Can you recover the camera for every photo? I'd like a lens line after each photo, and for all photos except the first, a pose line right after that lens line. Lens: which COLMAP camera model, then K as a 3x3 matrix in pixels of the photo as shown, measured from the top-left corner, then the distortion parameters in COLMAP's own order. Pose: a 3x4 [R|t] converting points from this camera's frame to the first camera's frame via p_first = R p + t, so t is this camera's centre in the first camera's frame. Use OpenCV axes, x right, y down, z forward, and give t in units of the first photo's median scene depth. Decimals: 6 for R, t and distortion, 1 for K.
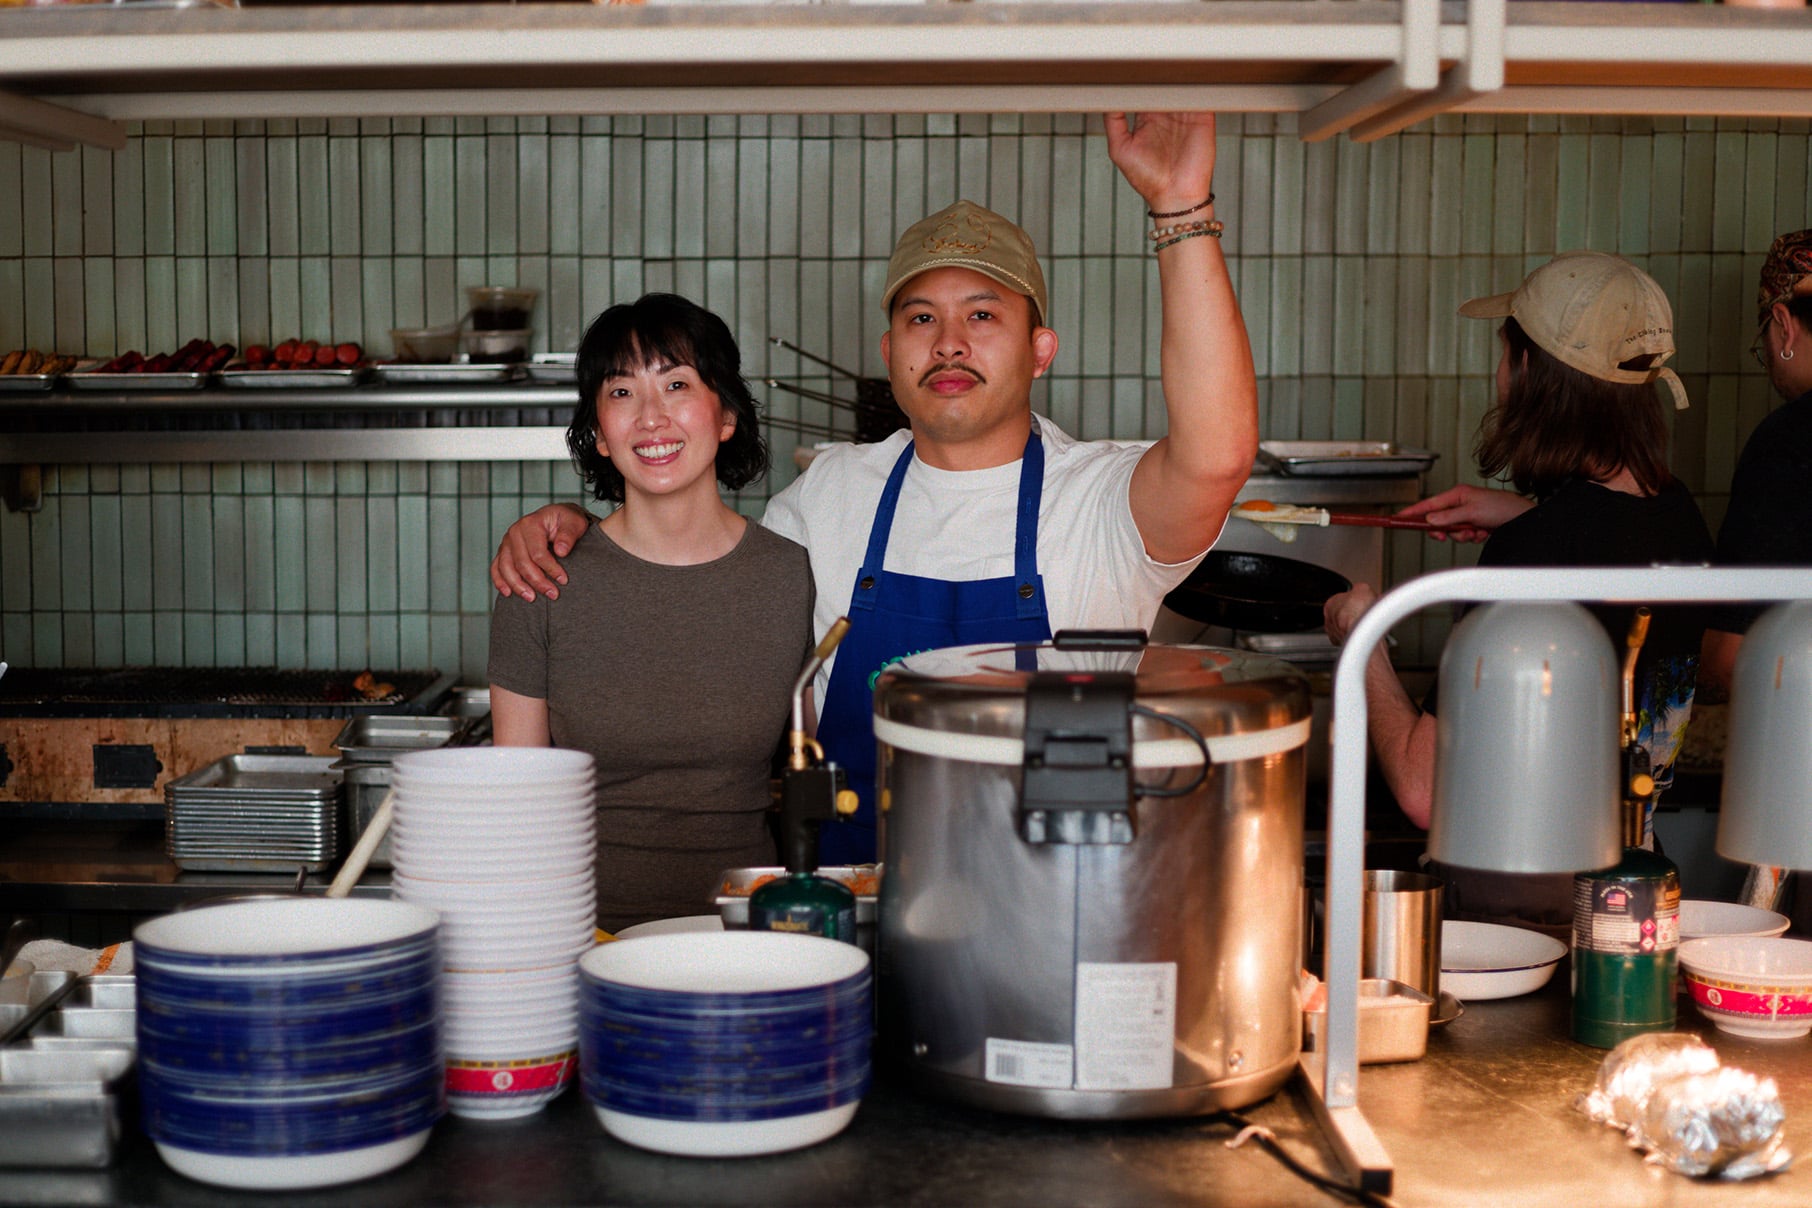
lens RADIAL K [[733.7, 0, 905.8], [0, 733.7, 610.0], [0, 0, 1]] dist [0.000784, 0.000614]
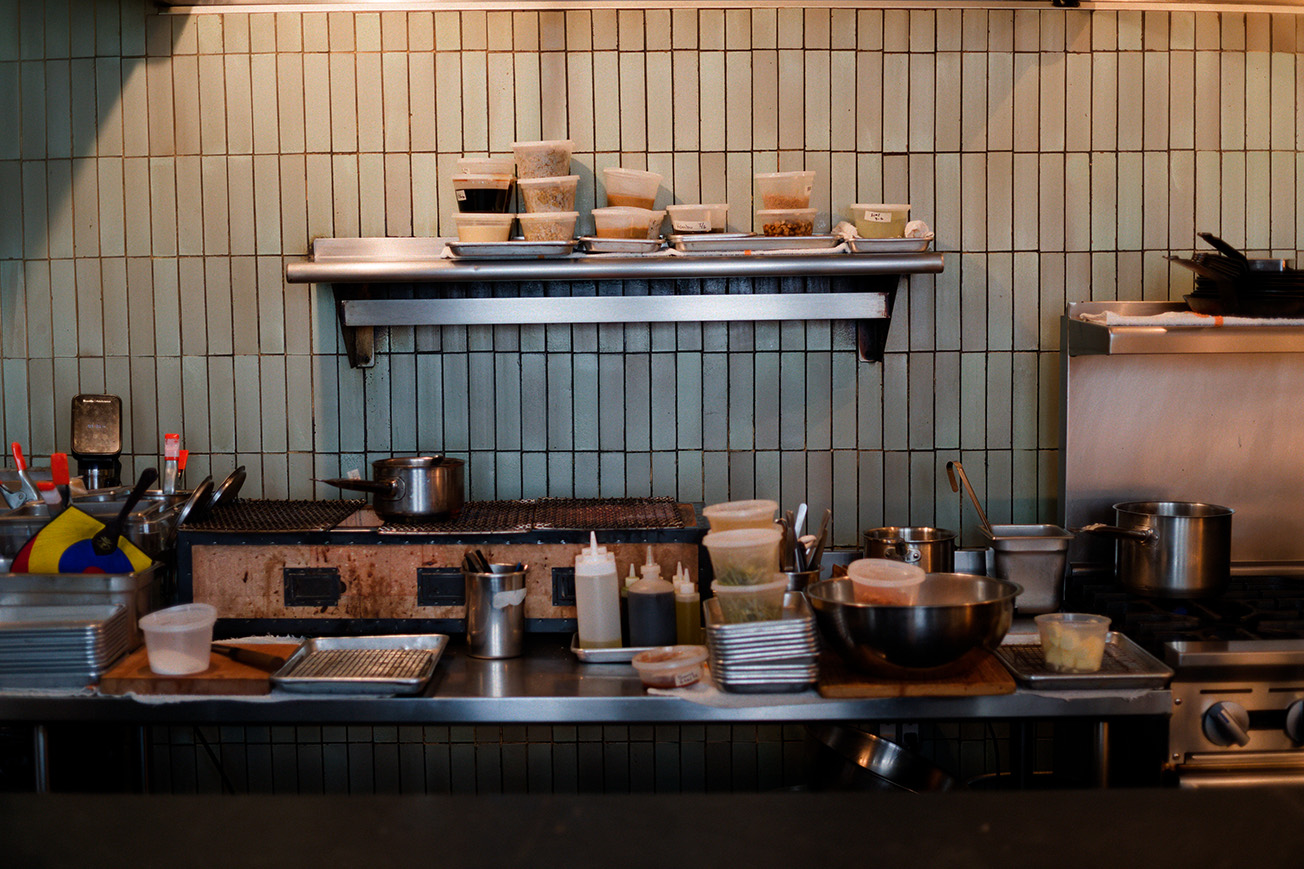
lens RADIAL K [[608.6, 0, 651.9], [0, 608.6, 429.6], [0, 0, 1]] dist [0.012169, -0.000357]
pose [[0.999801, -0.008970, 0.017807, -0.749633], [0.009512, 0.999486, -0.030604, -0.001596], [-0.017523, 0.030767, 0.999373, 0.025436]]
